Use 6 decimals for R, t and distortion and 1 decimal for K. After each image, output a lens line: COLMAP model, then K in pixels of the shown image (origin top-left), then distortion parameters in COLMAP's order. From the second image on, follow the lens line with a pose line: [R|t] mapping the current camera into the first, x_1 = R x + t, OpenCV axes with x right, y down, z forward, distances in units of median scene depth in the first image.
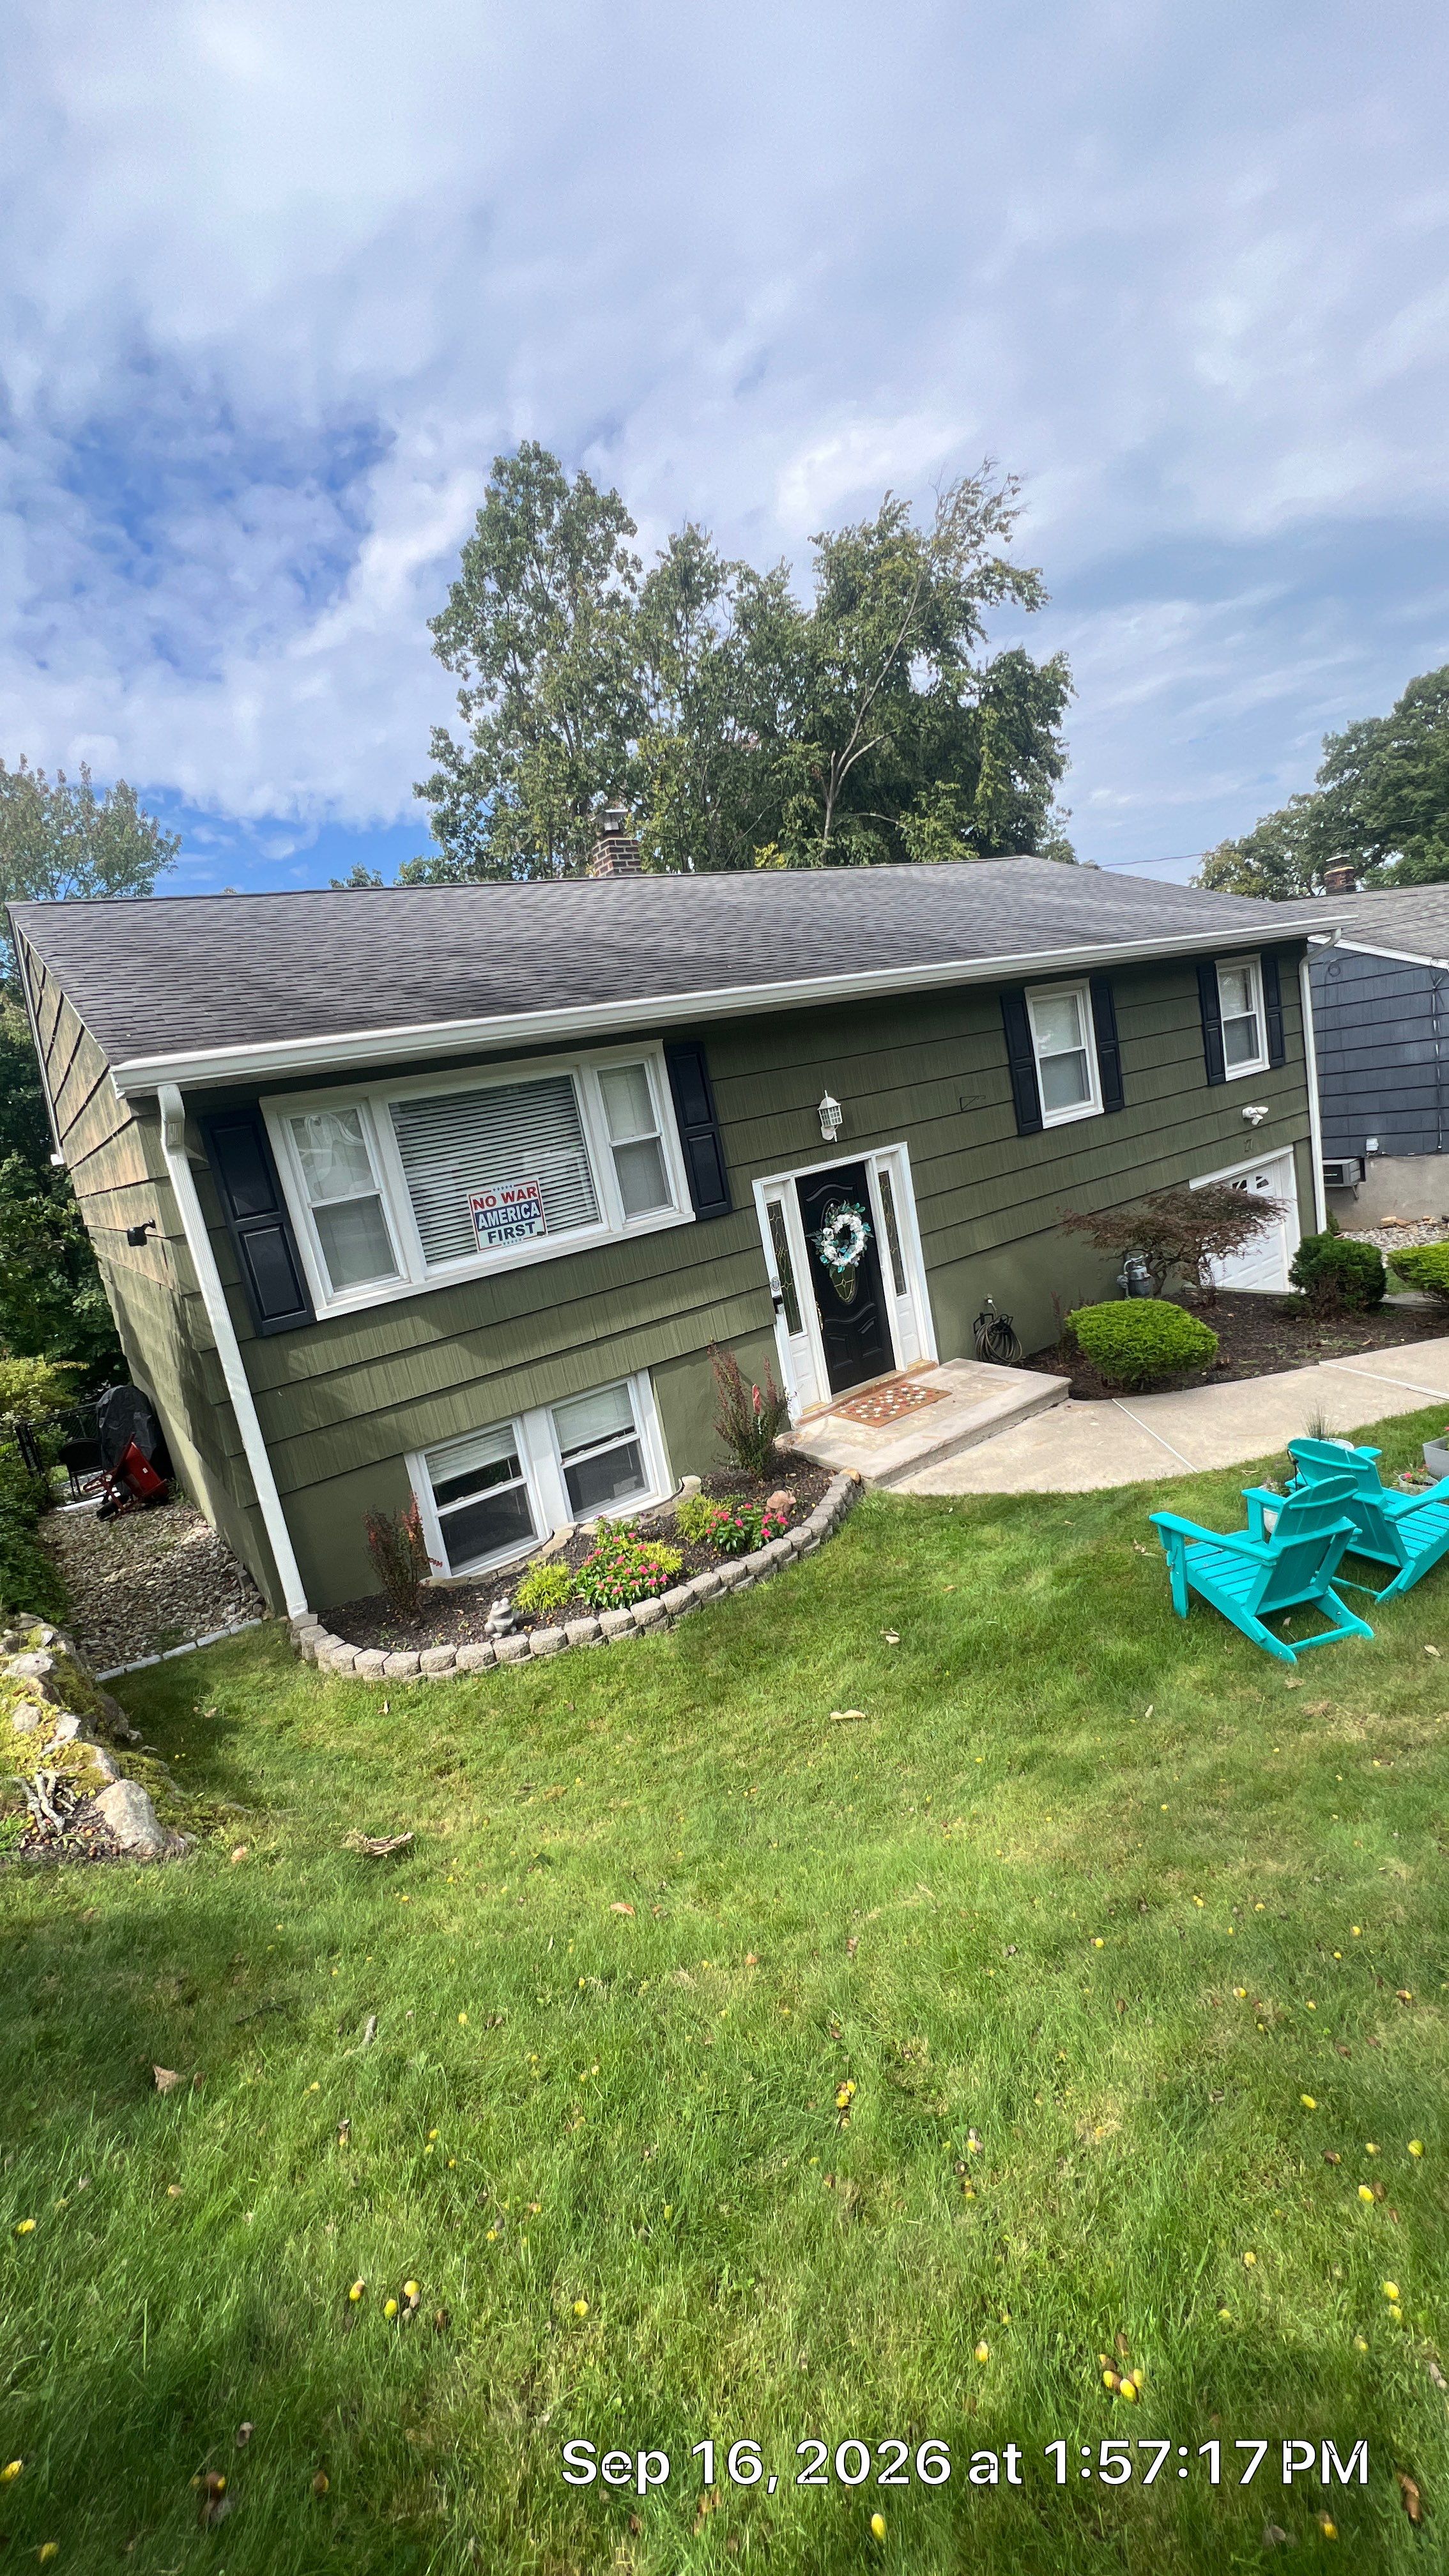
lens RADIAL K [[1033.2, 0, 719.9], [0, 1033.2, 1287.8], [0, 0, 1]] dist [0.000777, -0.000661]
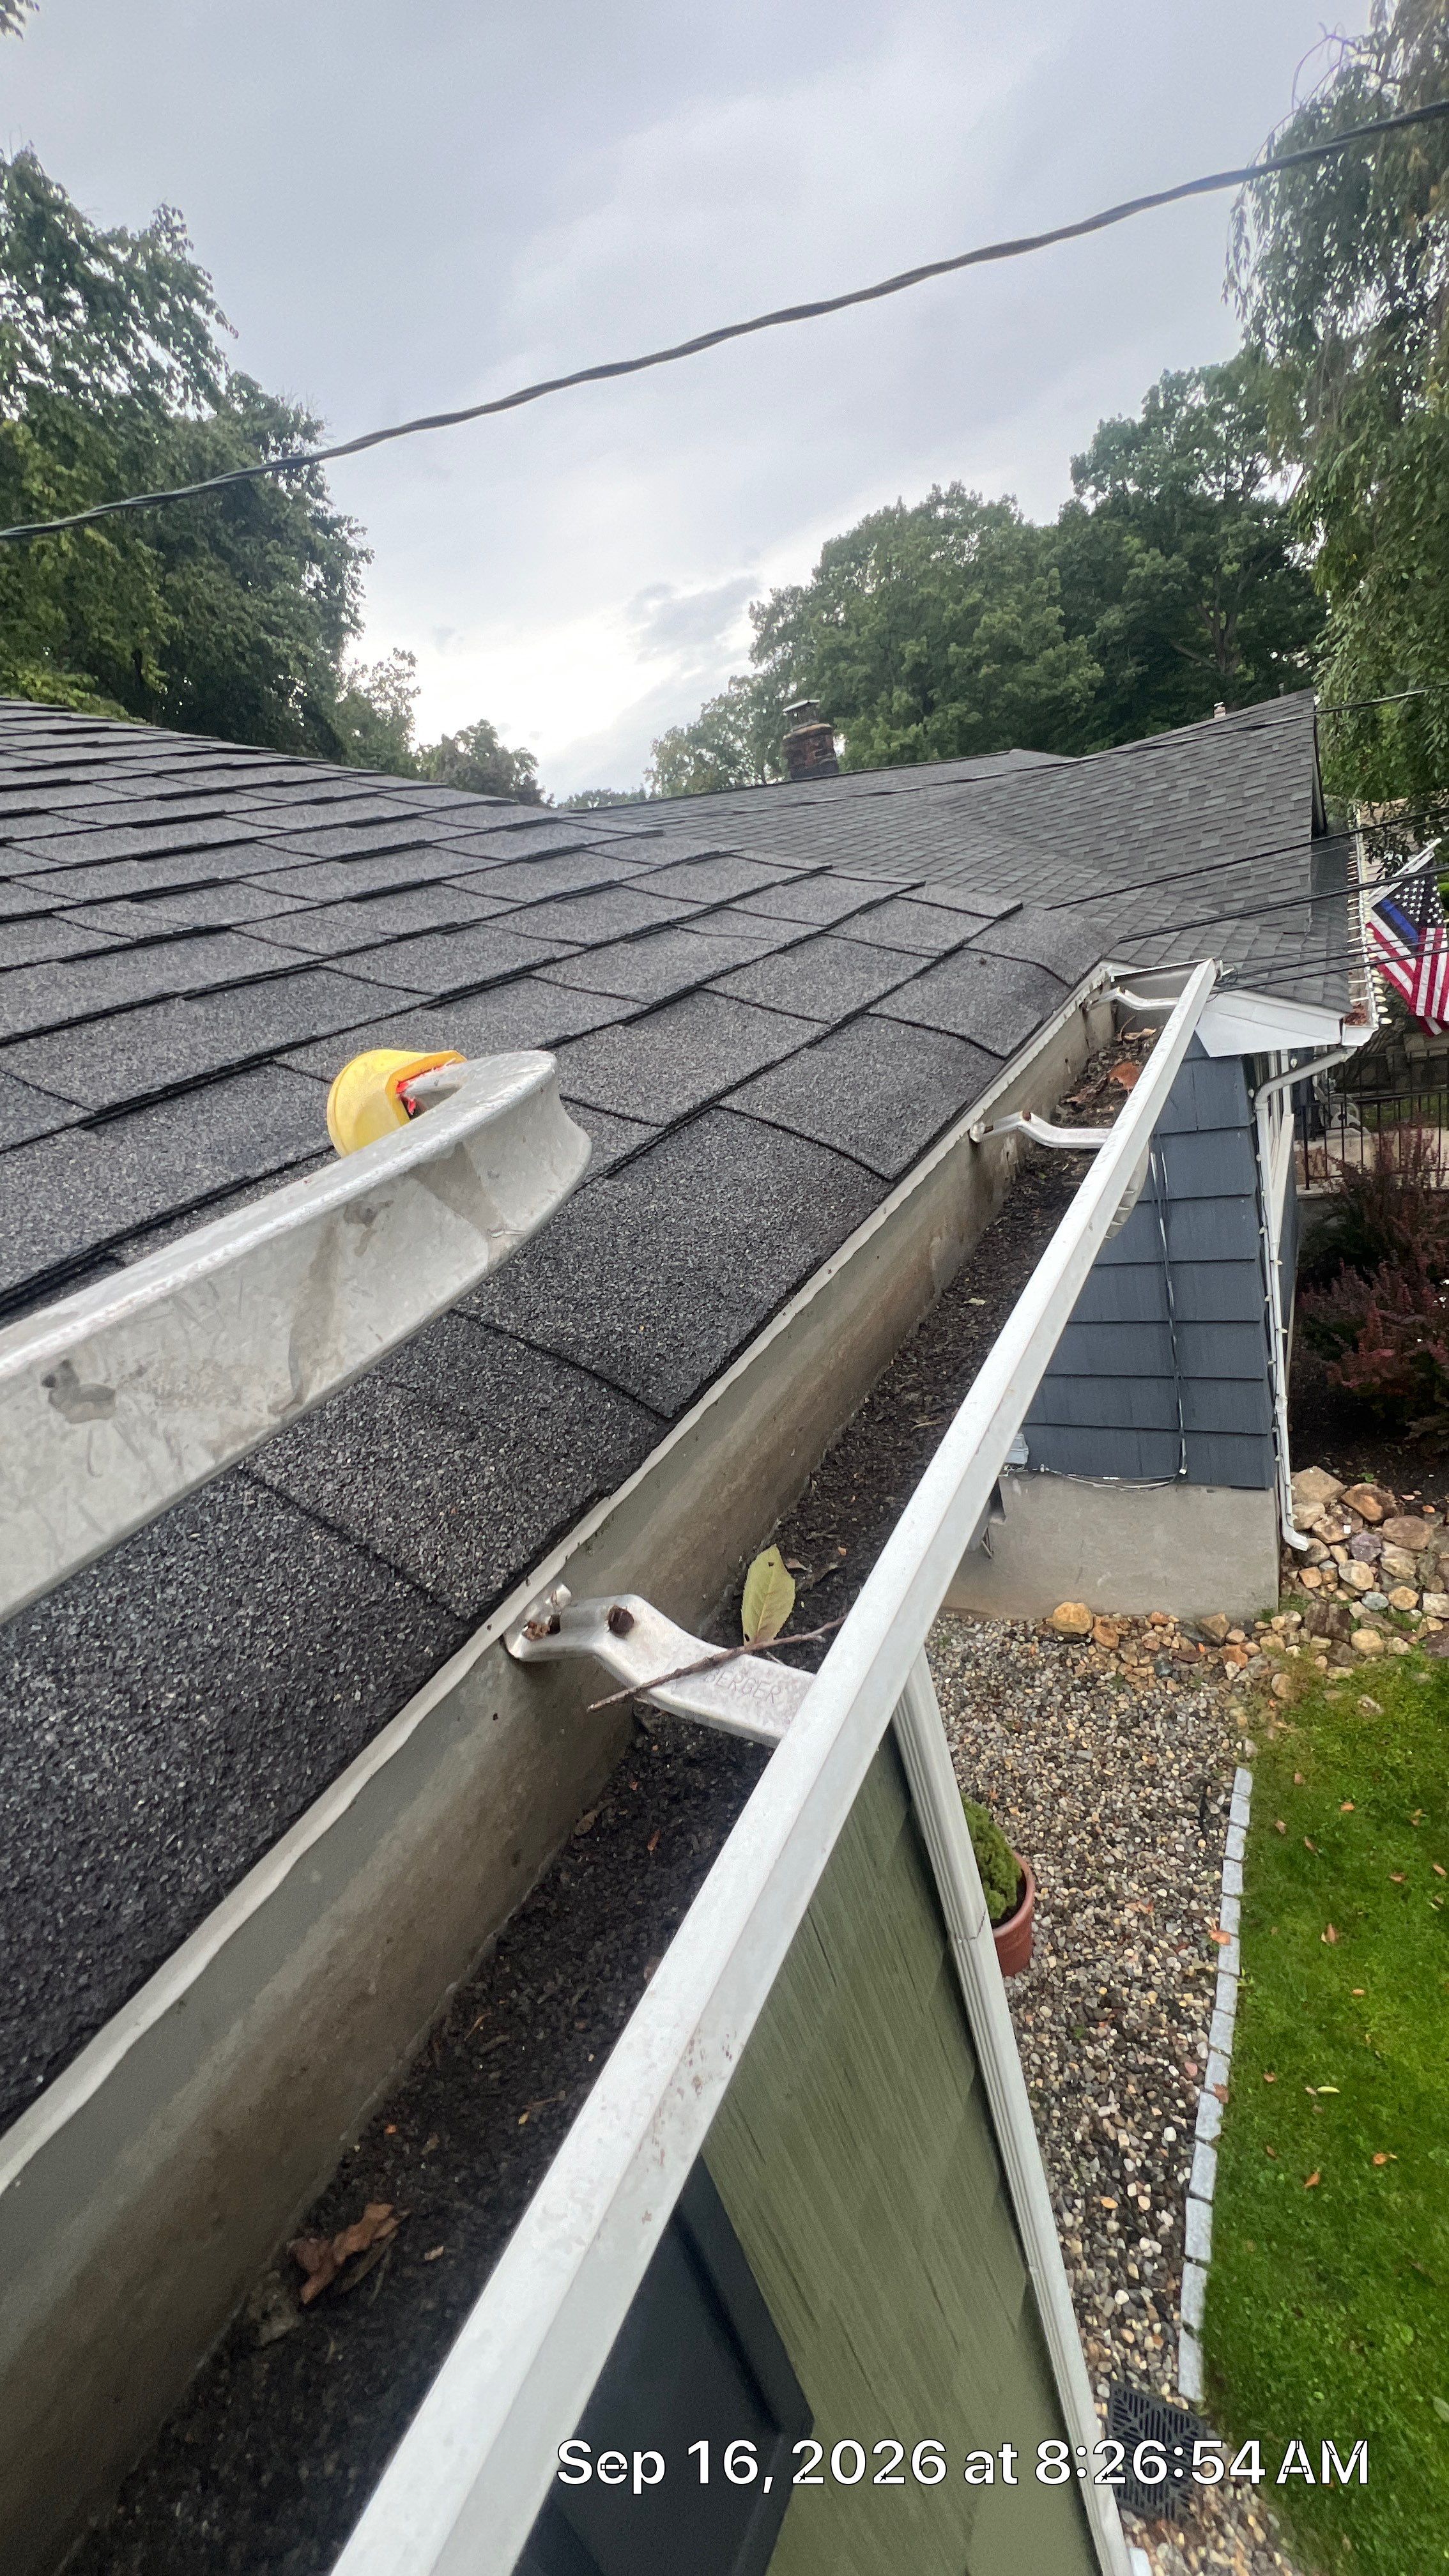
lens RADIAL K [[1036.6, 0, 724.5], [0, 1036.6, 1288.0], [0, 0, 1]] dist [-0.001061, 0.000112]
pose [[0.898106, -0.205776, 0.388667, 0.091266], [0.173271, 0.977860, 0.117335, -0.061899], [-0.404207, -0.038034, 0.913876, 0.160535]]
